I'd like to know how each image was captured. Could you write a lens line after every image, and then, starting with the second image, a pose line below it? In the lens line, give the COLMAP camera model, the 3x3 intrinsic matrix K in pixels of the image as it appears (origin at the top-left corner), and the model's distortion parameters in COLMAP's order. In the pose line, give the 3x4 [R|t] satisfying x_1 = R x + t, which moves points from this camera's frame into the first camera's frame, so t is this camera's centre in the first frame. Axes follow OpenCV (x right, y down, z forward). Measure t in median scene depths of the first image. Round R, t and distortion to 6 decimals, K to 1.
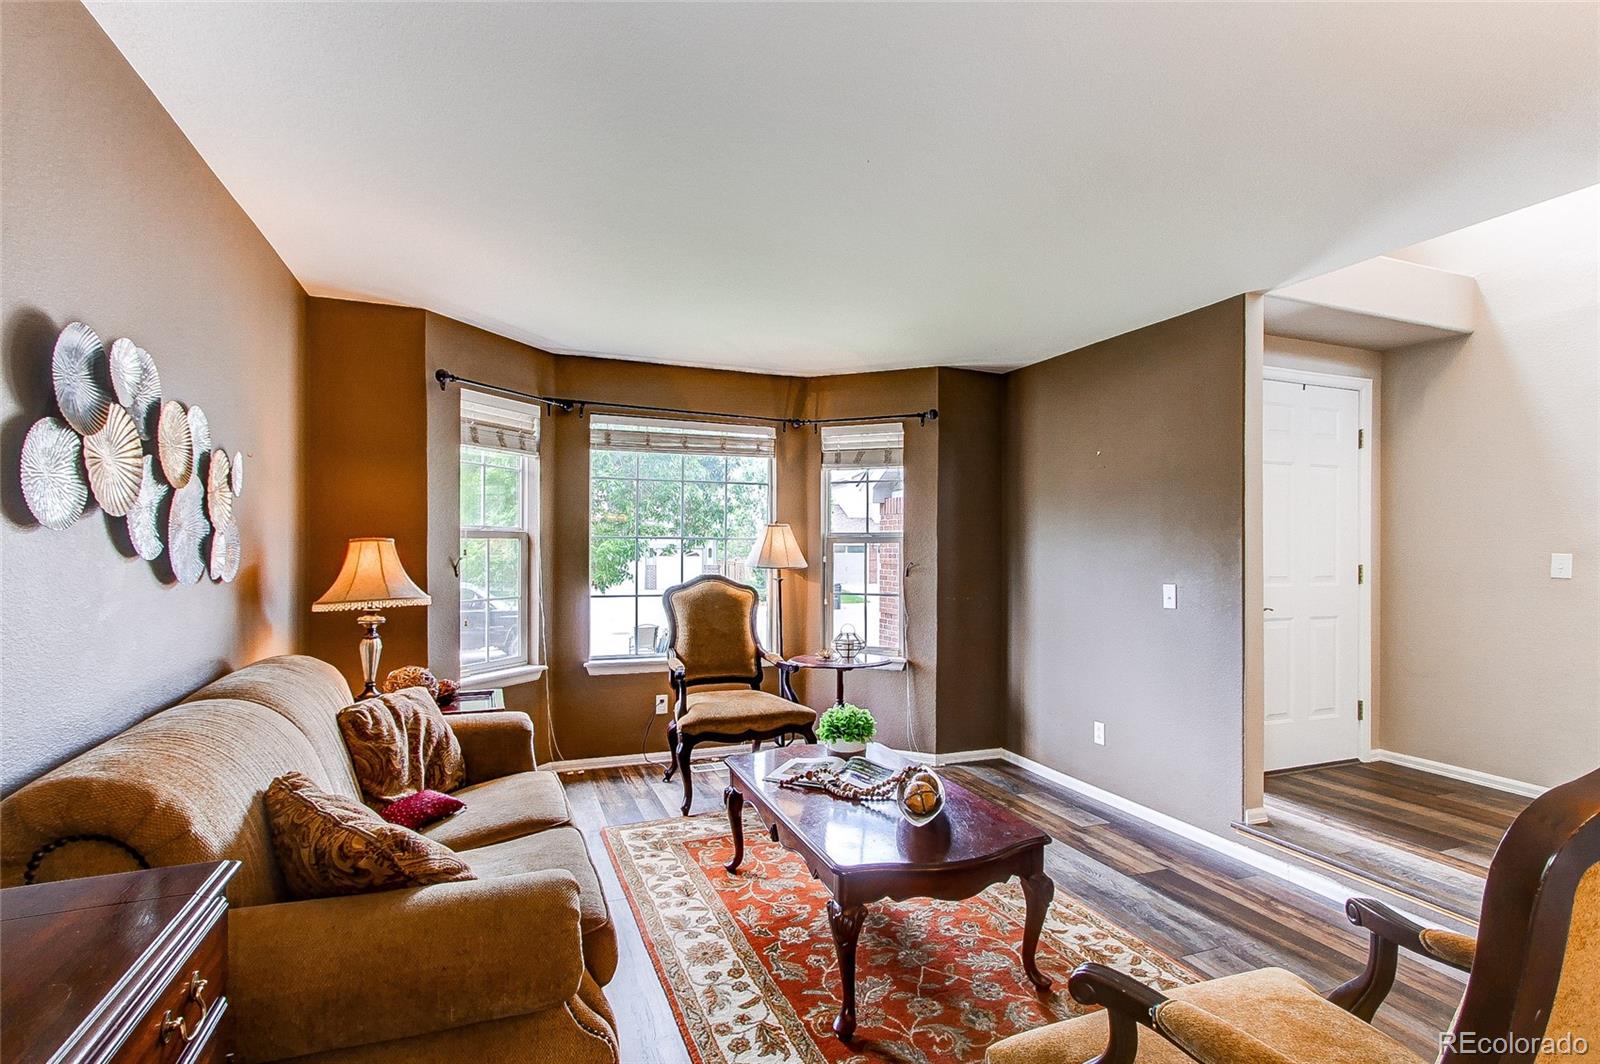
lens RADIAL K [[737.5, 0, 771.2], [0, 737.5, 548.3], [0, 0, 1]] dist [-0.000265, 0.003661]
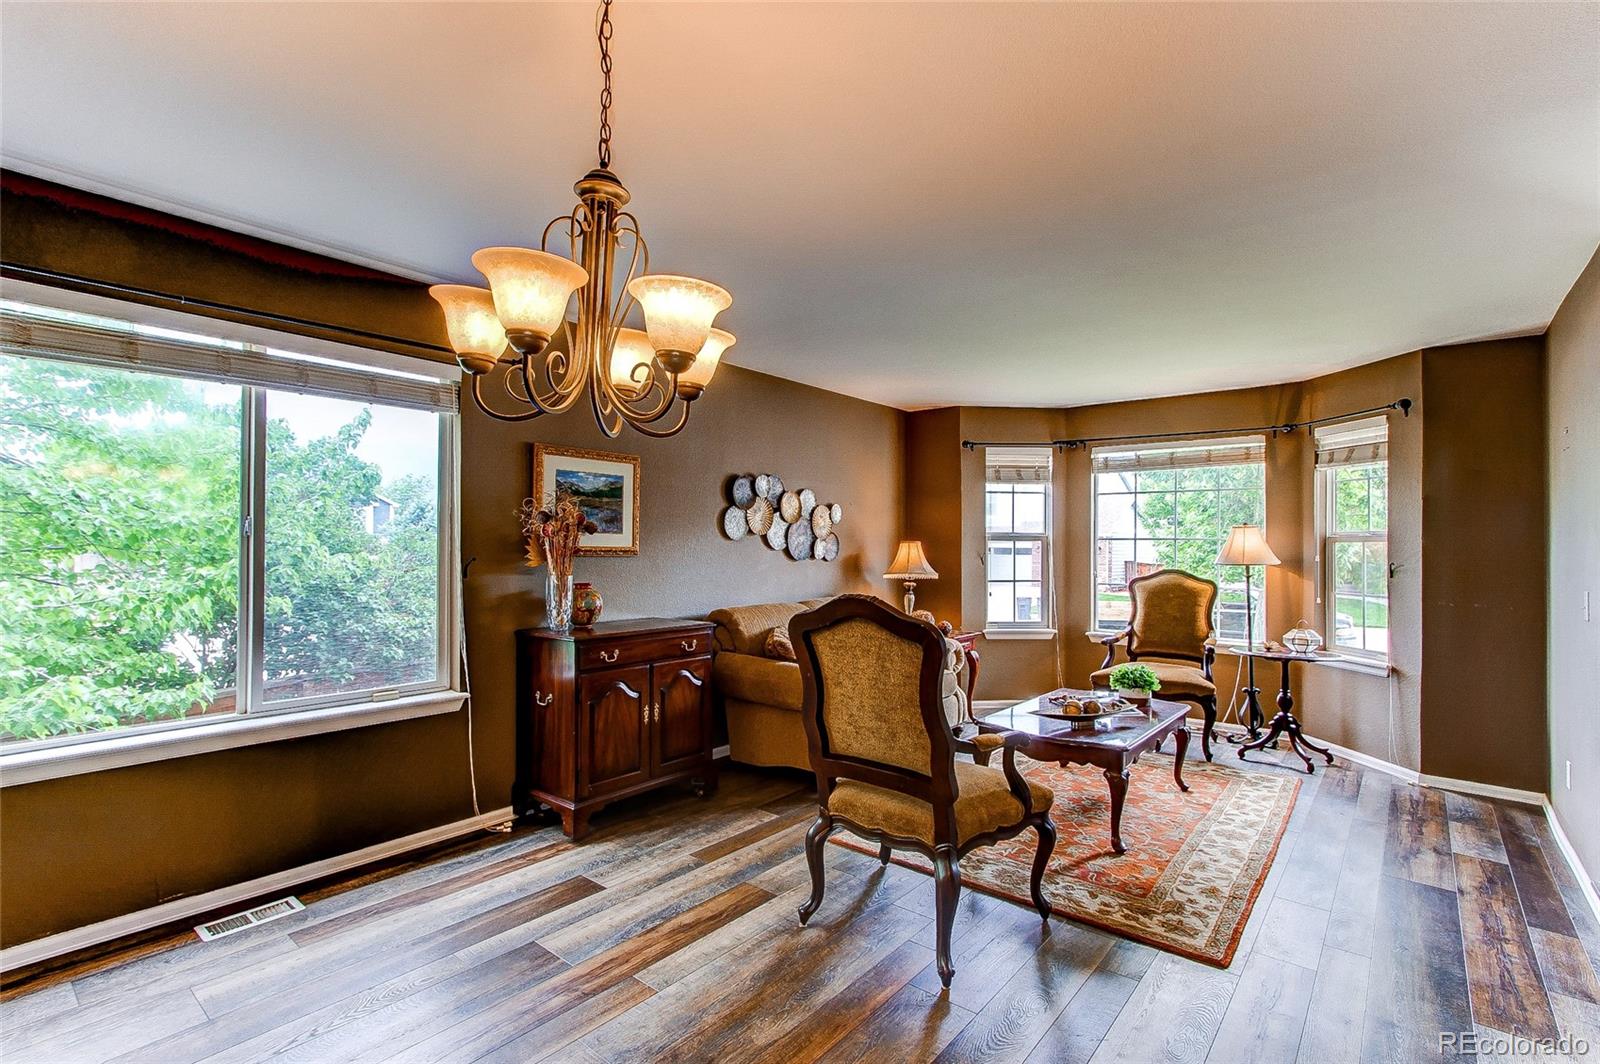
lens RADIAL K [[737.5, 0, 801.8], [0, 737.5, 536.6], [0, 0, 1]] dist [-0.000265, 0.003661]
pose [[0.496178, -0.011888, -0.868139, 0.666777], [-0.004131, 0.999863, -0.016053, 0.004165], [0.868211, 0.011551, 0.496061, -0.127529]]
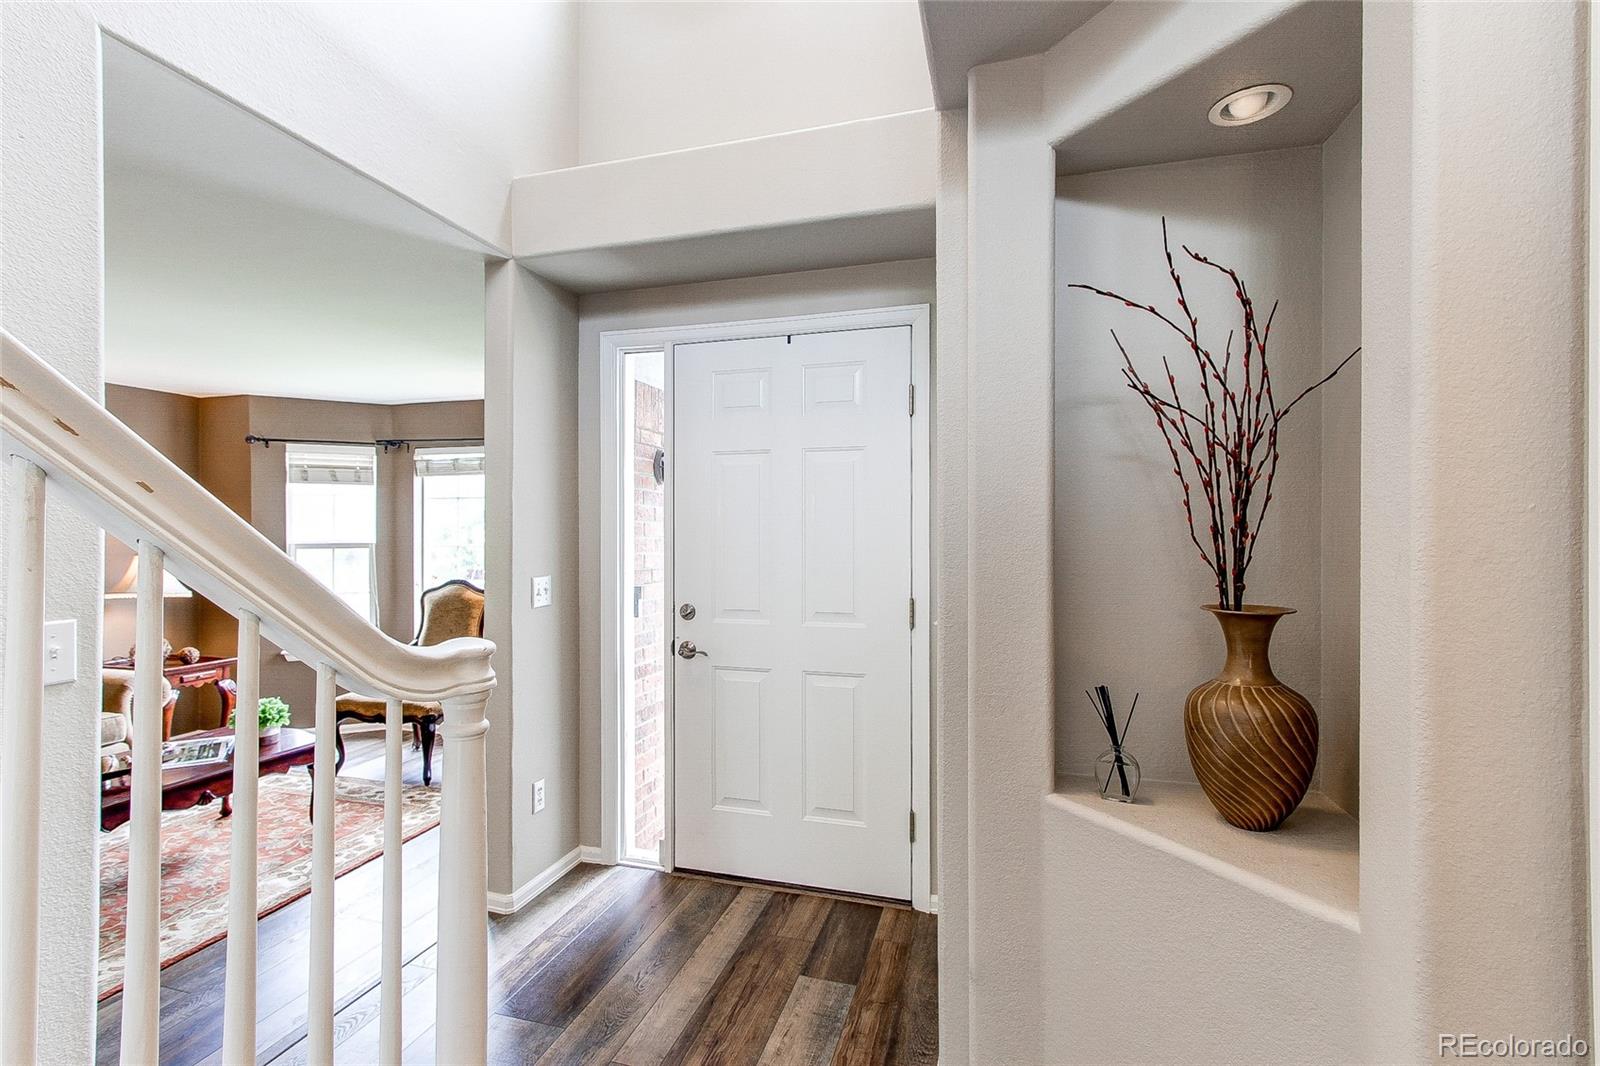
lens RADIAL K [[737.5, 0, 791.2], [0, 737.5, 527.9], [0, 0, 1]] dist [-0.000265, 0.003661]
pose [[0.789402, -0.011173, -0.613775, 1.043409], [0.006392, 0.999930, -0.009981, -0.030684], [0.613843, 0.003956, 0.789418, 0.407221]]
